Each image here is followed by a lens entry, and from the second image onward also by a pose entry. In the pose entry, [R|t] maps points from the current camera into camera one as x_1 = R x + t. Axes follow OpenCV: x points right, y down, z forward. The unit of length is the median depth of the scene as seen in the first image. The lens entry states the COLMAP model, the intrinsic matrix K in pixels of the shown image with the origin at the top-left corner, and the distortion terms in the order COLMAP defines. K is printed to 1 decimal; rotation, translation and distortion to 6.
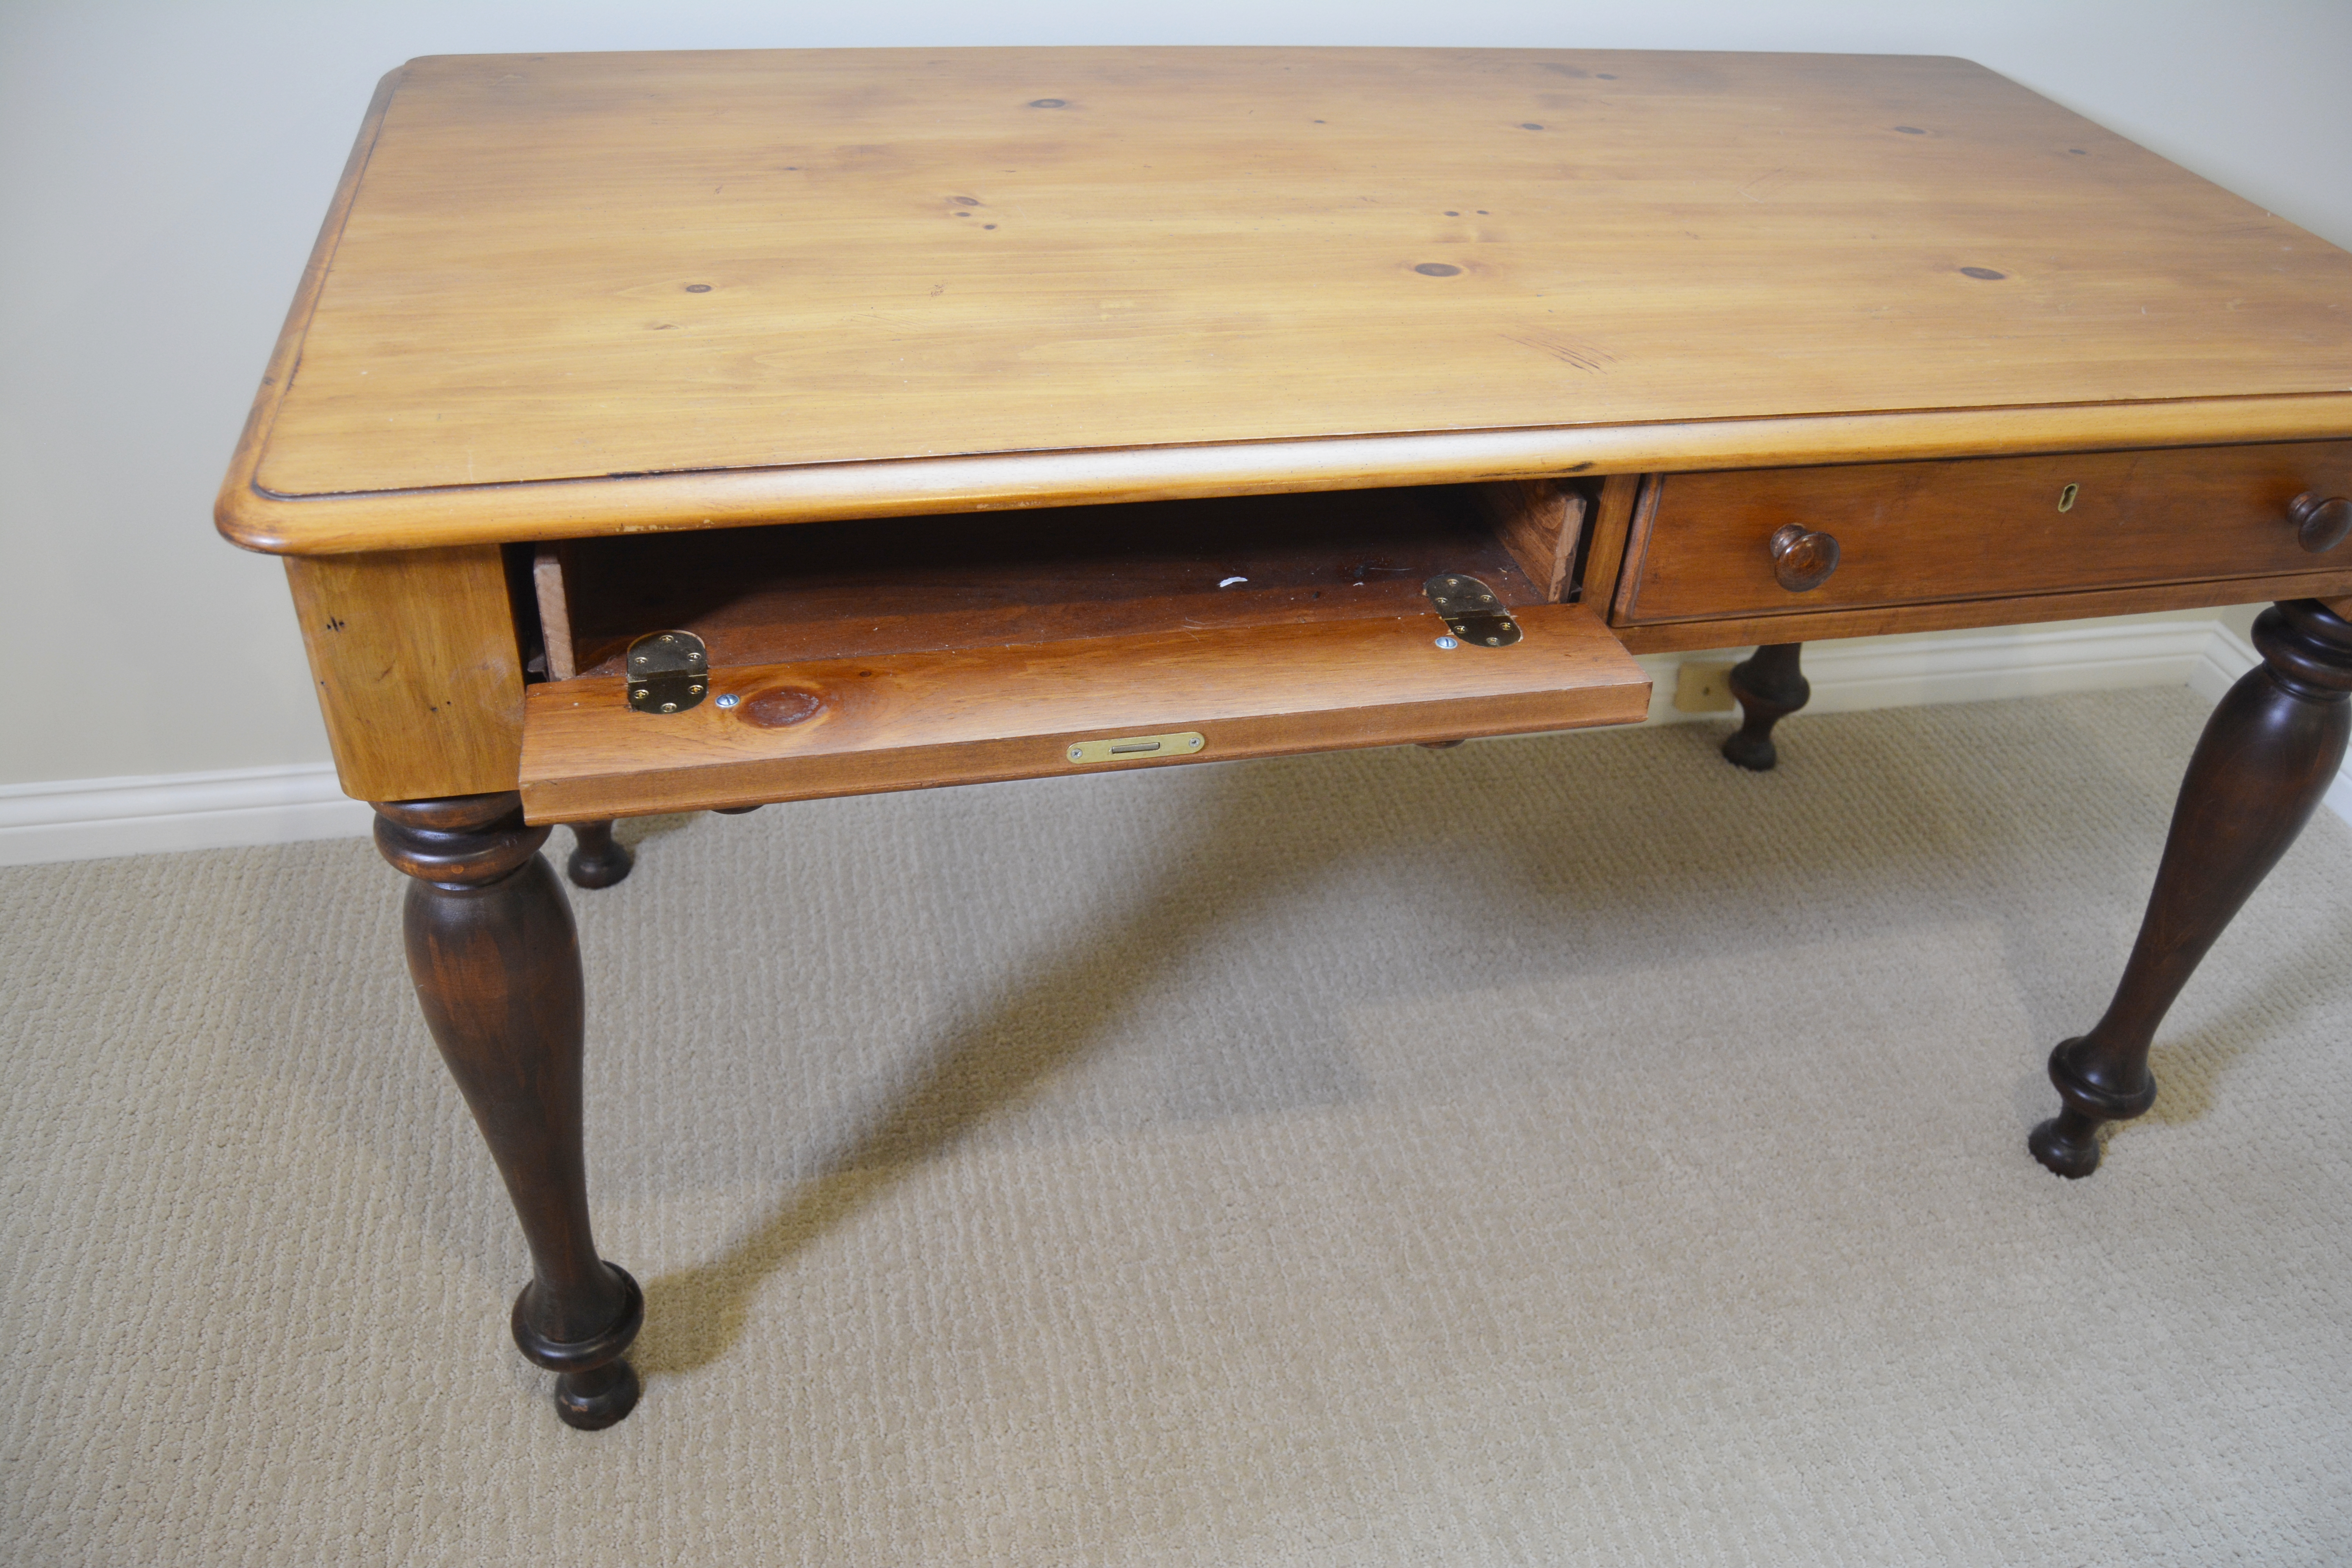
lens RADIAL K [[1816.8, 0, 1176.0], [0, 1816.8, 784.0], [0, 0, 1]] dist [-0.083631, 0.005627]
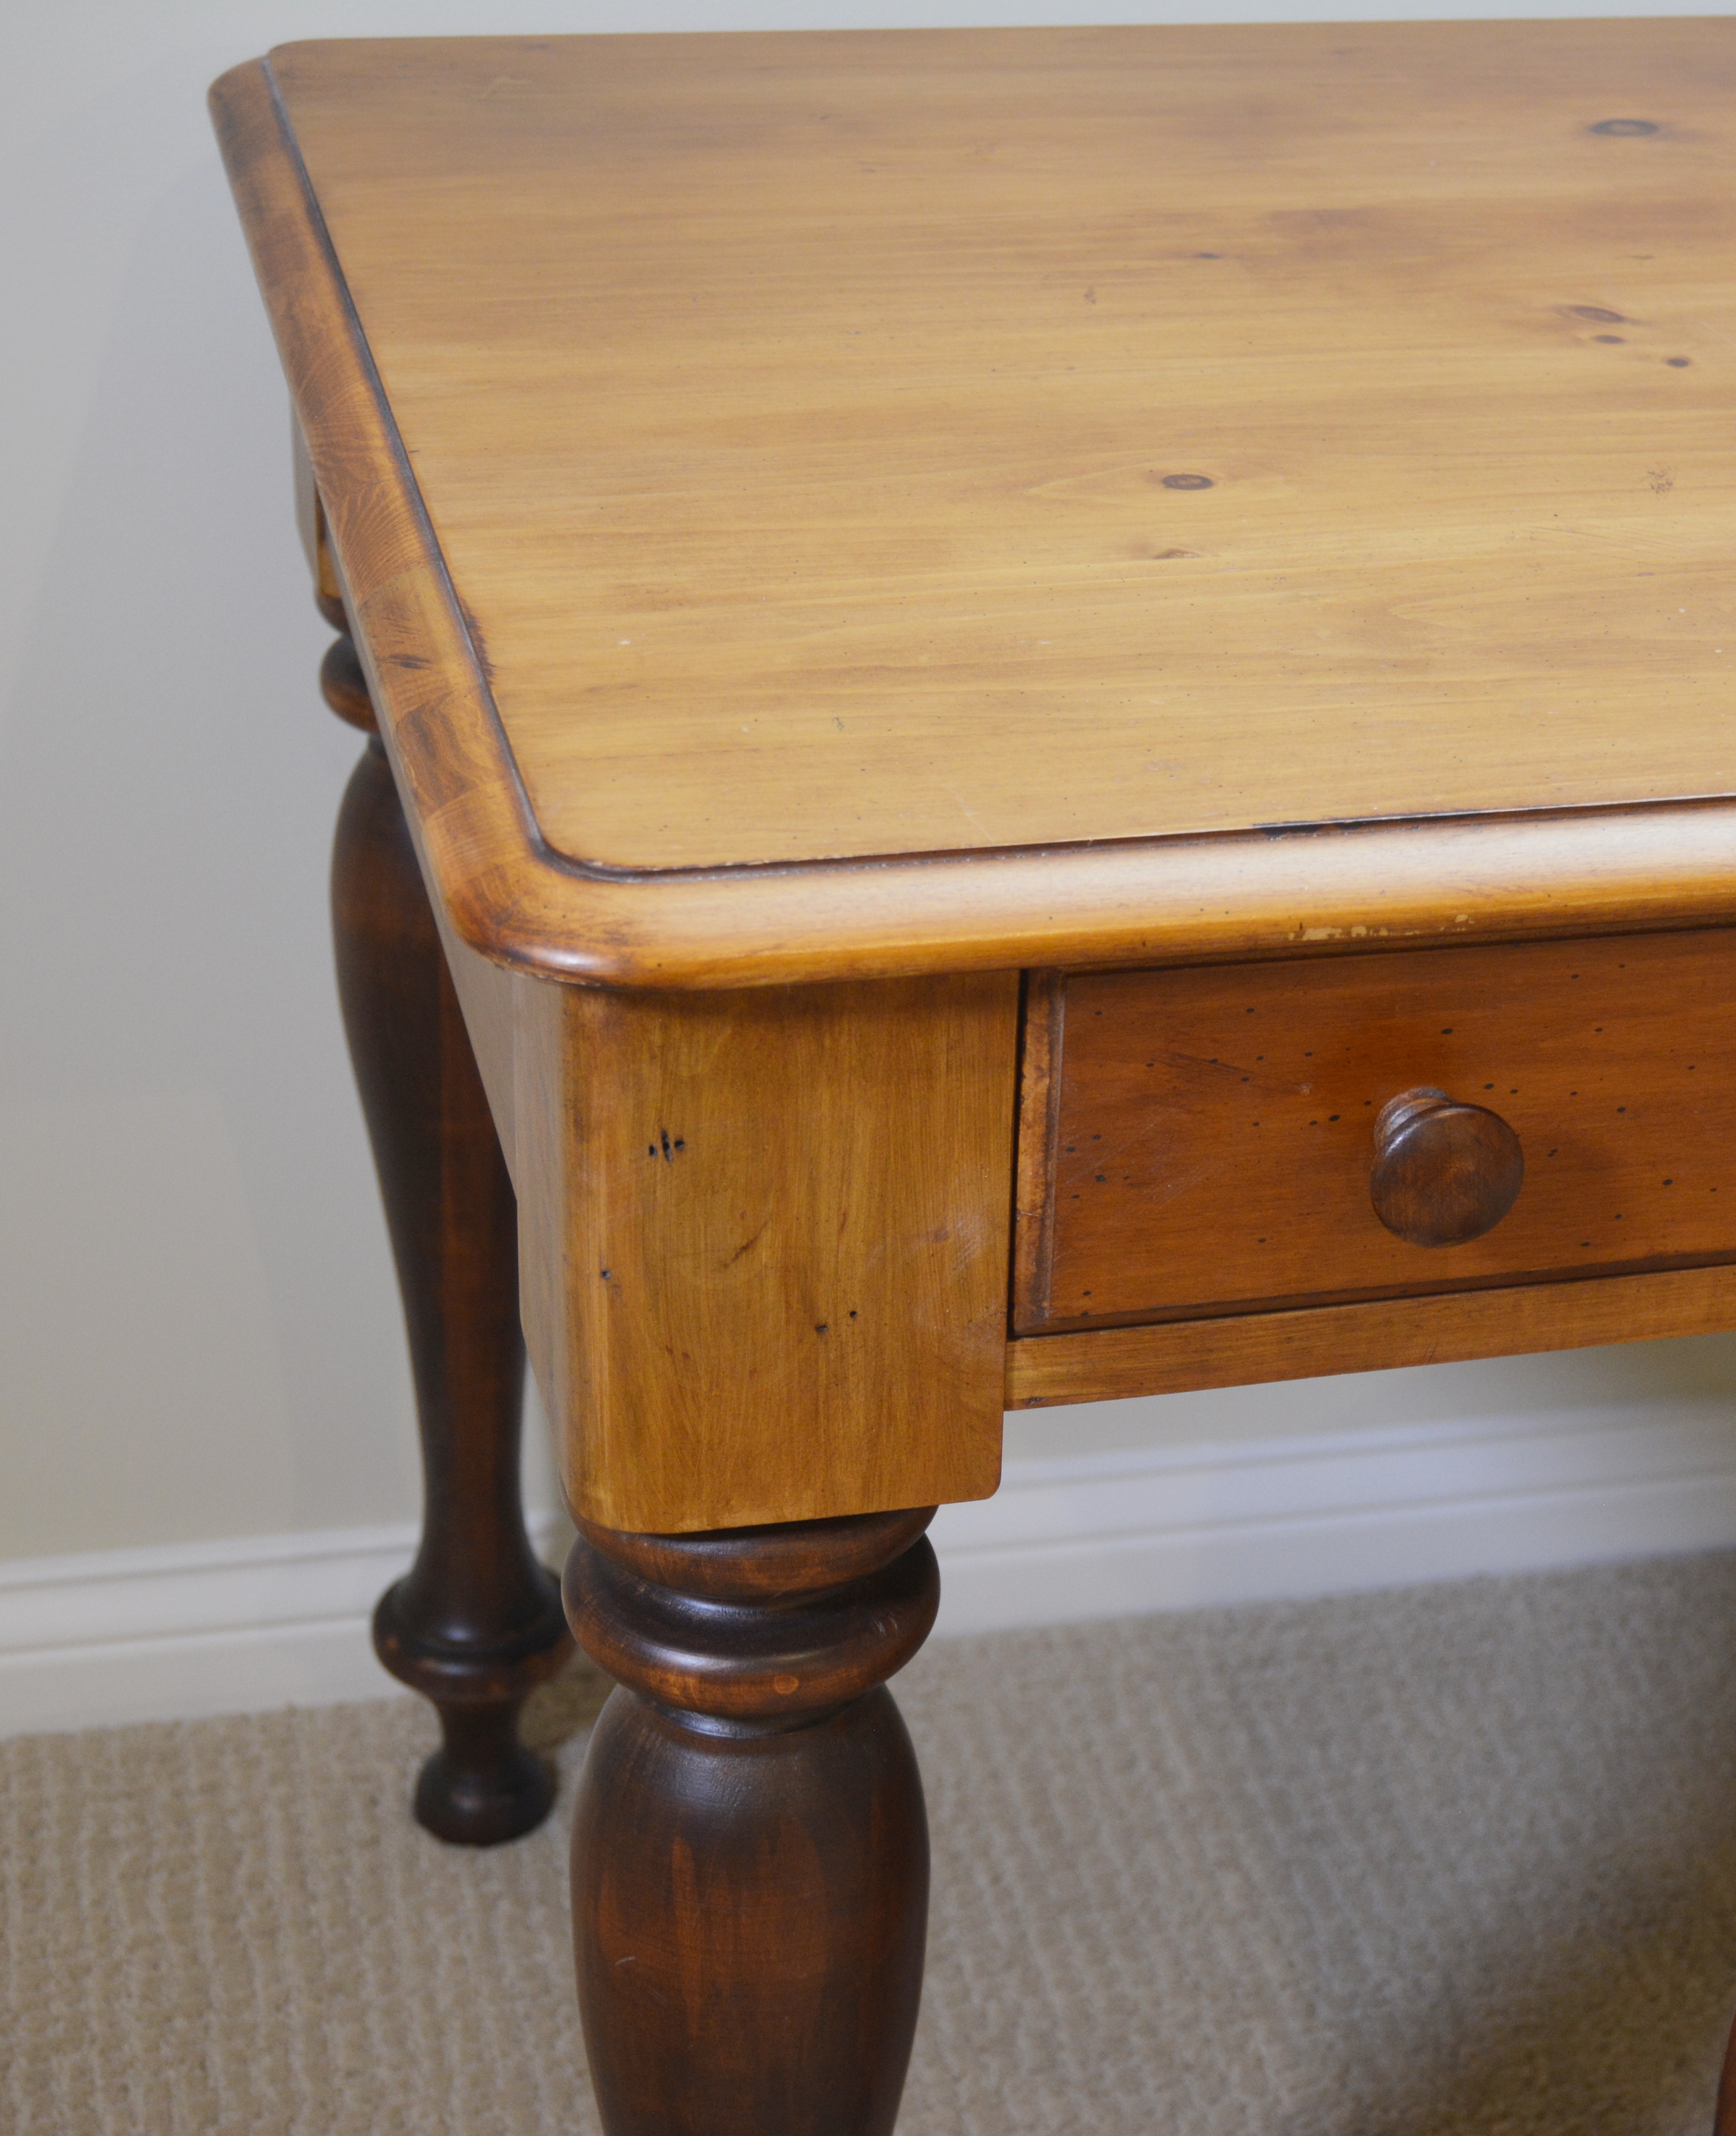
lens RADIAL K [[4198.6, 0, 1166.9], [0, 4198.6, 1065.8], [0, 0, 1]] dist [-0.062028, 0.019105]
pose [[0.999157, -0.025879, 0.031874, -0.292739], [0.030520, 0.987442, -0.155004, 0.053400], [-0.027462, 0.155846, 0.987400, -0.093523]]
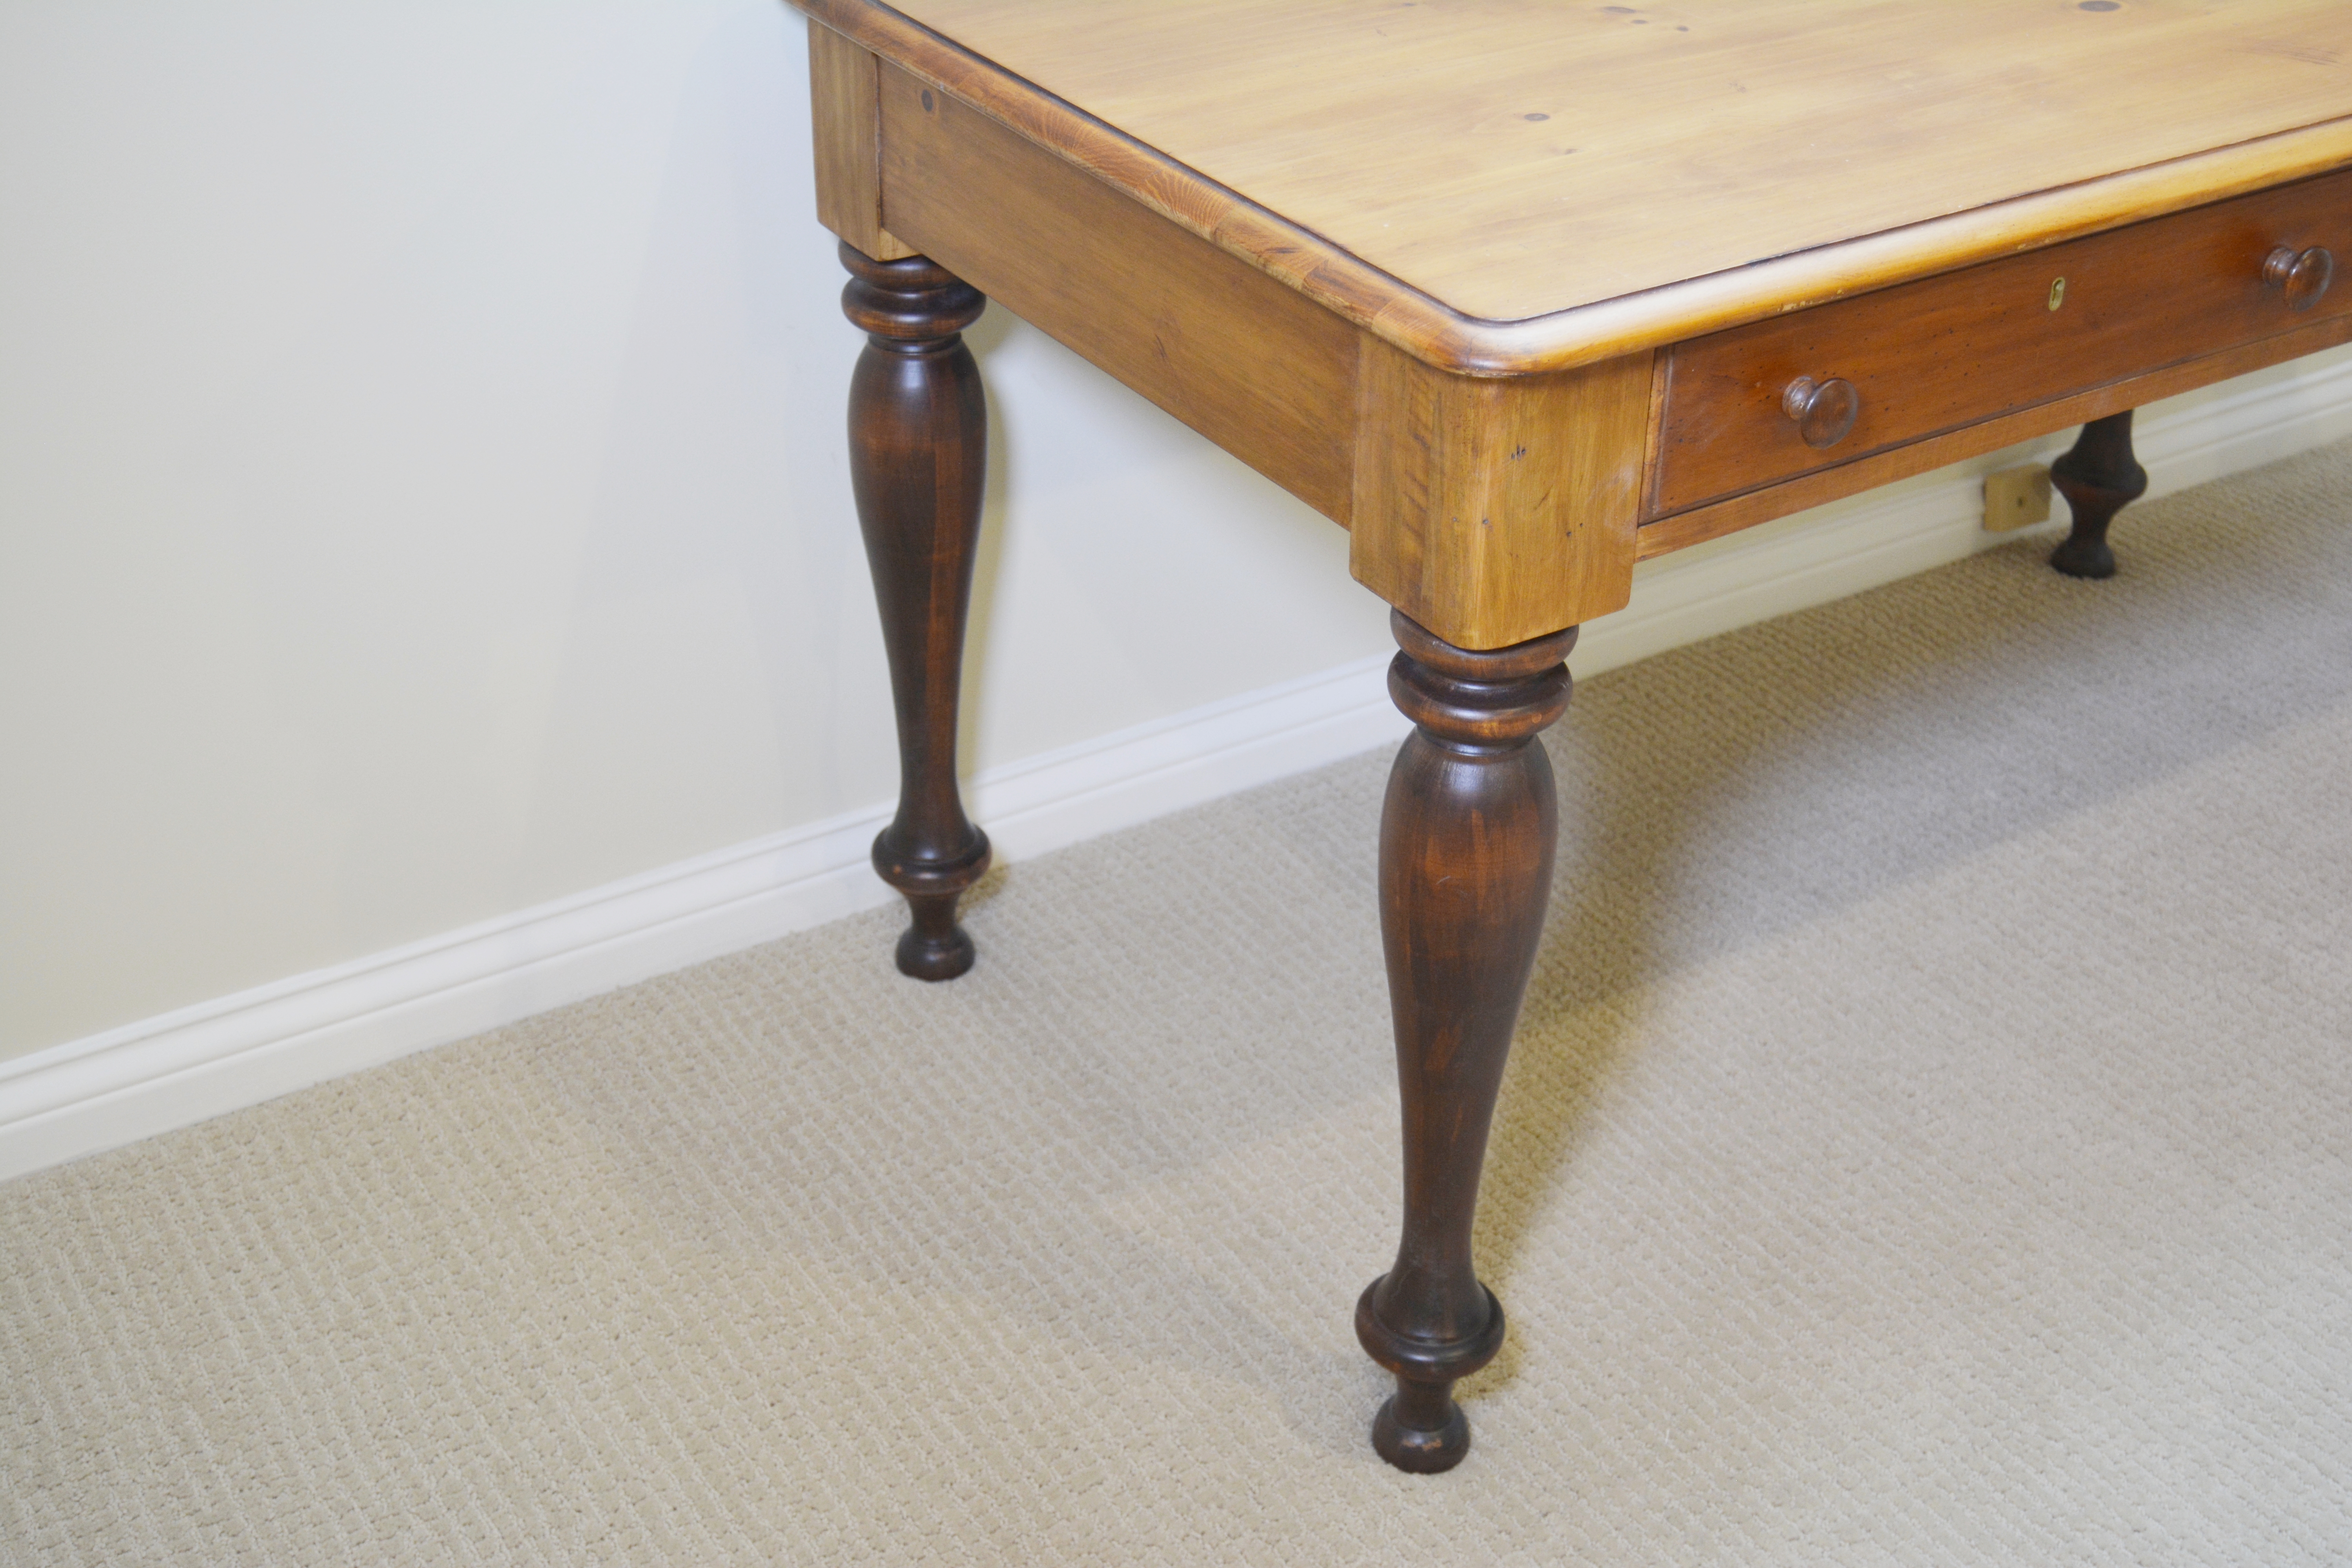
lens RADIAL K [[3001.0, 0, 1176.0], [0, 3001.0, 784.0], [0, 0, 1]] dist [-0.051086, 0.043641]
pose [[0.940062, -0.211823, 0.267233, -0.900650], [0.233280, 0.971076, -0.050899, 0.104953], [-0.248723, 0.110188, 0.962287, -0.442310]]
